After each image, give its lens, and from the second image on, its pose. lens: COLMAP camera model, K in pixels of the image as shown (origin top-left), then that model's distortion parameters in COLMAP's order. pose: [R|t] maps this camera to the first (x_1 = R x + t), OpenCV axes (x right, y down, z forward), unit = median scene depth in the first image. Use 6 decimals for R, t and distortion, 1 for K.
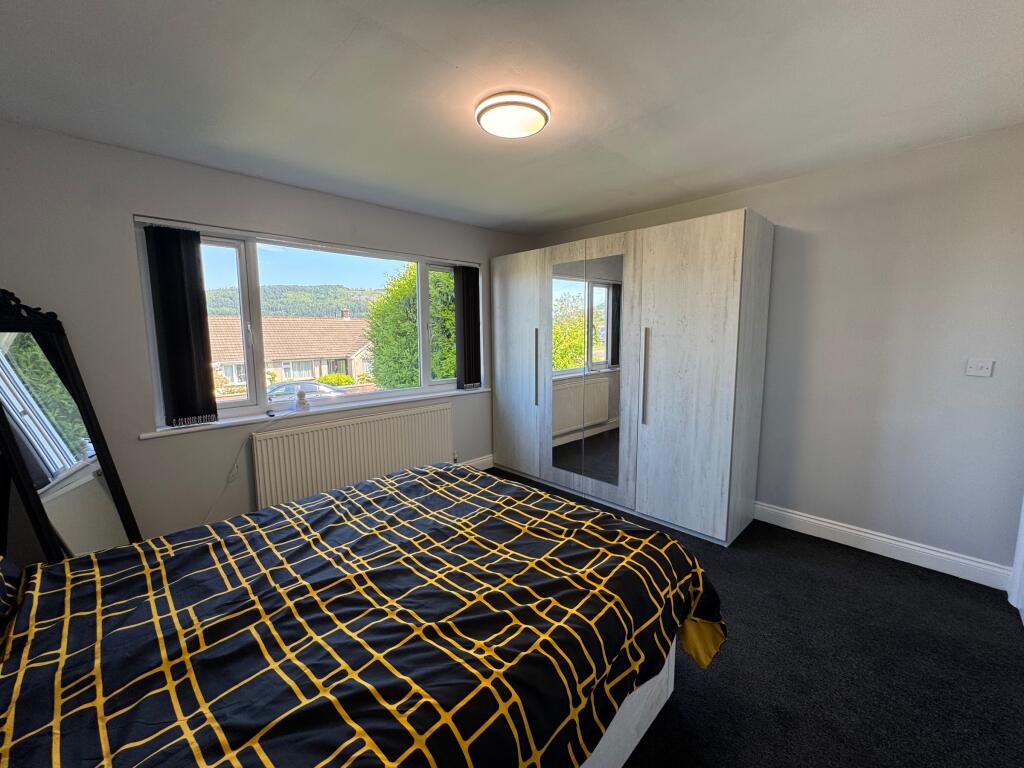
lens RADIAL K [[409.2, 0, 512.1], [0, 409.2, 382.3], [0, 0, 1]] dist [-0.004786, 0.000208]
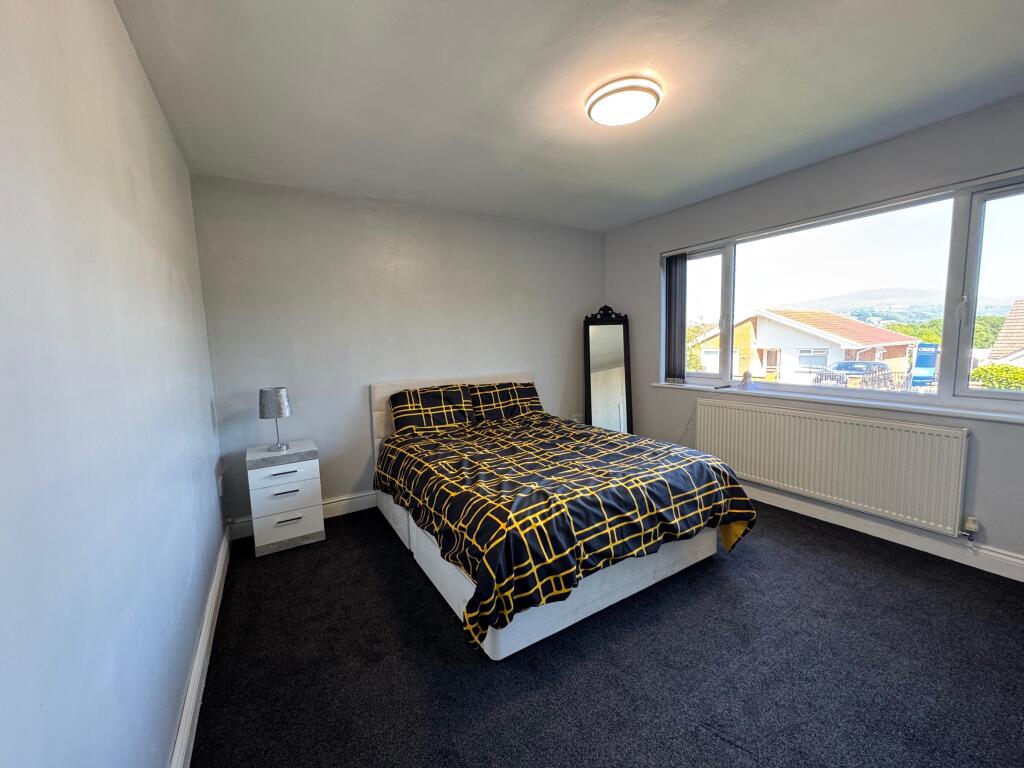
lens RADIAL K [[409.2, 0, 512.1], [0, 409.2, 382.3], [0, 0, 1]] dist [-0.004786, 0.000208]
pose [[-0.218273, 0.117814, -0.968750, 0.950304], [-0.087074, 0.986375, 0.139577, -0.069355], [0.971995, 0.114819, -0.205041, 0.846697]]
